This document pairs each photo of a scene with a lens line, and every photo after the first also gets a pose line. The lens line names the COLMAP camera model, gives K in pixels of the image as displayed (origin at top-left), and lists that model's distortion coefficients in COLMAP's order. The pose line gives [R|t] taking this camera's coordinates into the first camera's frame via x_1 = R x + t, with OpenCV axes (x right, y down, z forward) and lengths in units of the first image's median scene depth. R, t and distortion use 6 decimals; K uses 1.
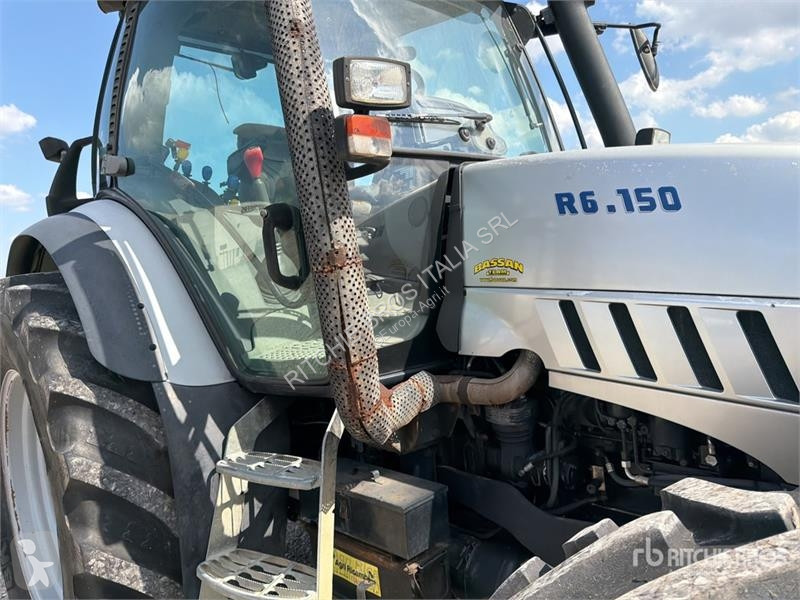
lens RADIAL K [[579.8, 0, 400.0], [0, 579.8, 300.0], [0, 0, 1]] dist [0.052371, -0.061917]
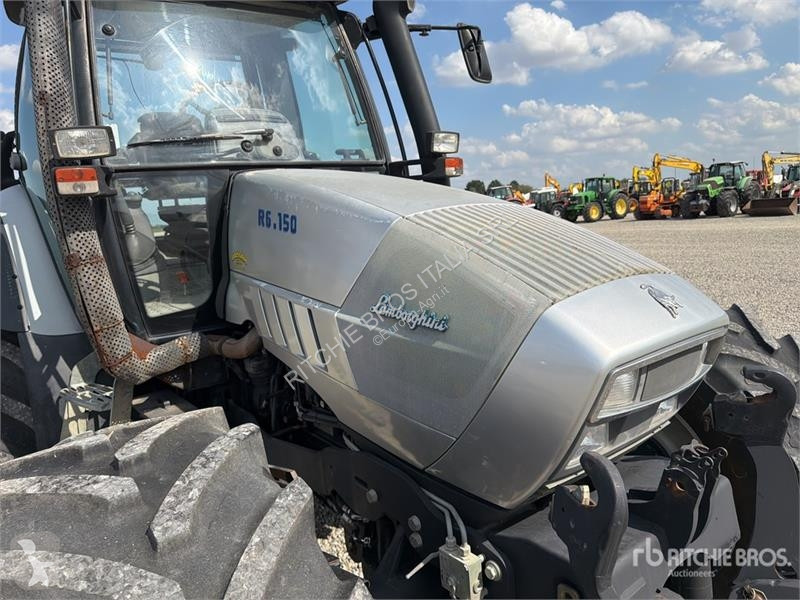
lens RADIAL K [[579.8, 0, 400.0], [0, 579.8, 300.0], [0, 0, 1]] dist [0.052371, -0.061917]
pose [[0.991625, 0.031643, -0.125213, 0.670080], [-0.016309, 0.992440, 0.121644, -0.124057], [0.128115, -0.118583, 0.984644, -0.269842]]
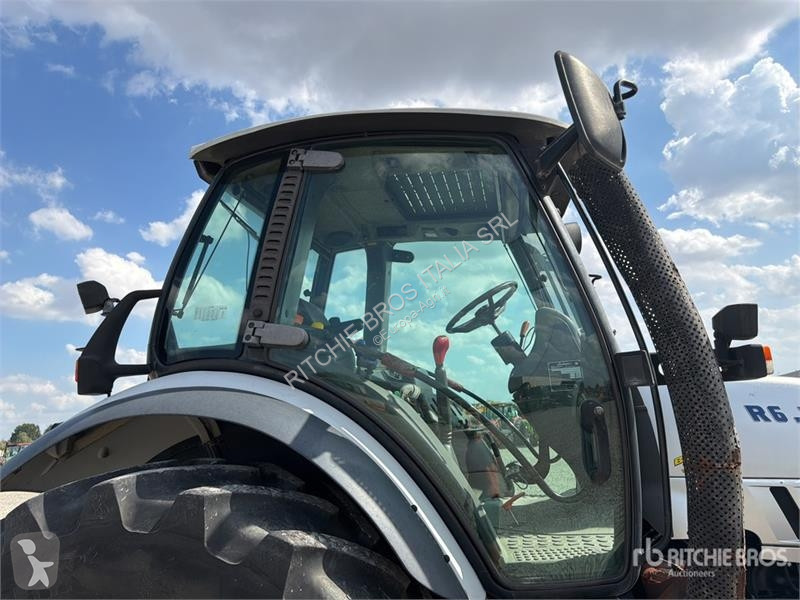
lens RADIAL K [[582.2, 0, 400.0], [0, 582.2, 276.1], [0, 0, 1]] dist [-0.000756, -0.000176]
pose [[0.820393, 0.166880, 0.546906, -1.050223], [0.026350, 0.944414, -0.327700, -0.035683], [-0.571192, 0.283254, 0.770394, 0.274492]]
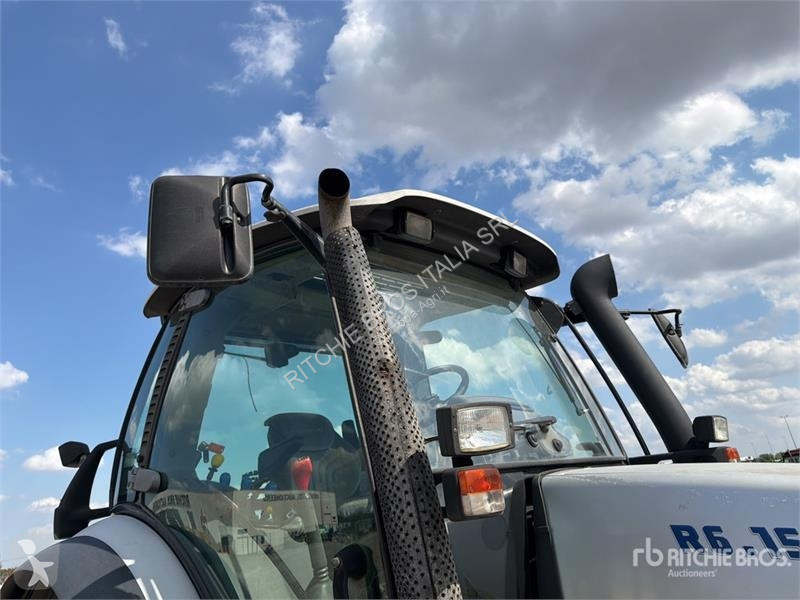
lens RADIAL K [[580.2, 0, 400.9], [0, 580.2, 290.5], [0, 0, 1]] dist [0.042714, -0.071114]
pose [[0.998869, -0.034010, 0.033224, -0.137244], [0.044573, 0.913031, -0.405448, -0.144650], [-0.016545, 0.406470, 0.913514, 0.048070]]
